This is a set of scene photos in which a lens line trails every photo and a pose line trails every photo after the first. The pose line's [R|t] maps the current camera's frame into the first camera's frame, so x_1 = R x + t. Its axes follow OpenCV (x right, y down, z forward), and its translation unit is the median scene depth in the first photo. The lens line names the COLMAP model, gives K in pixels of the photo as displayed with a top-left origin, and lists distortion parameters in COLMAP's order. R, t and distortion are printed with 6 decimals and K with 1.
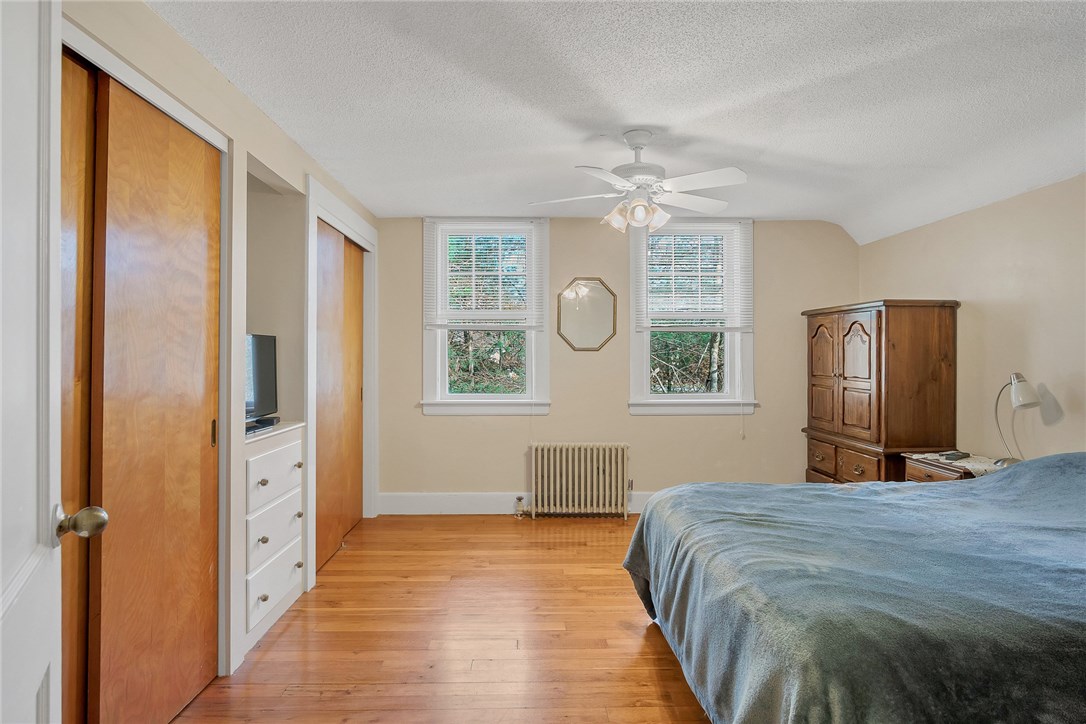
lens RADIAL K [[594.0, 0, 524.4], [0, 594.0, 361.8], [0, 0, 1]] dist [-0.021531, -0.000165]
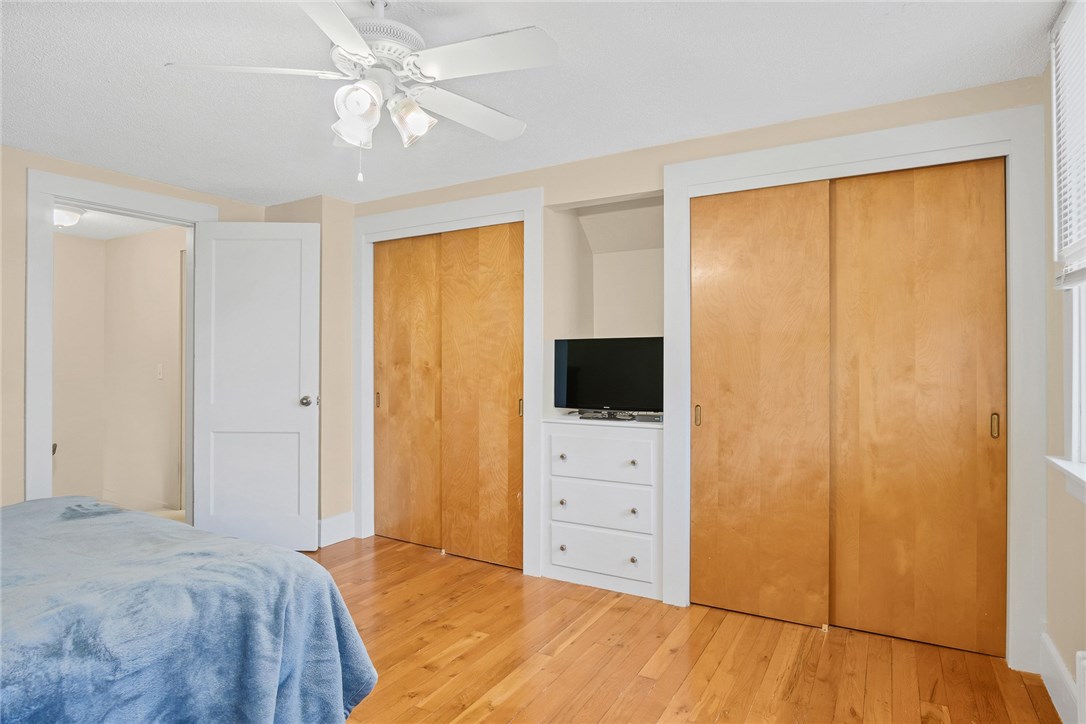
lens RADIAL K [[594.0, 0, 524.4], [0, 594.0, 361.8], [0, 0, 1]] dist [-0.021531, -0.000165]
pose [[-0.520688, -0.003839, -0.853738, 0.589973], [-0.003138, 0.999992, -0.002583, 0.003440], [0.853741, 0.001334, -0.520696, 1.362226]]
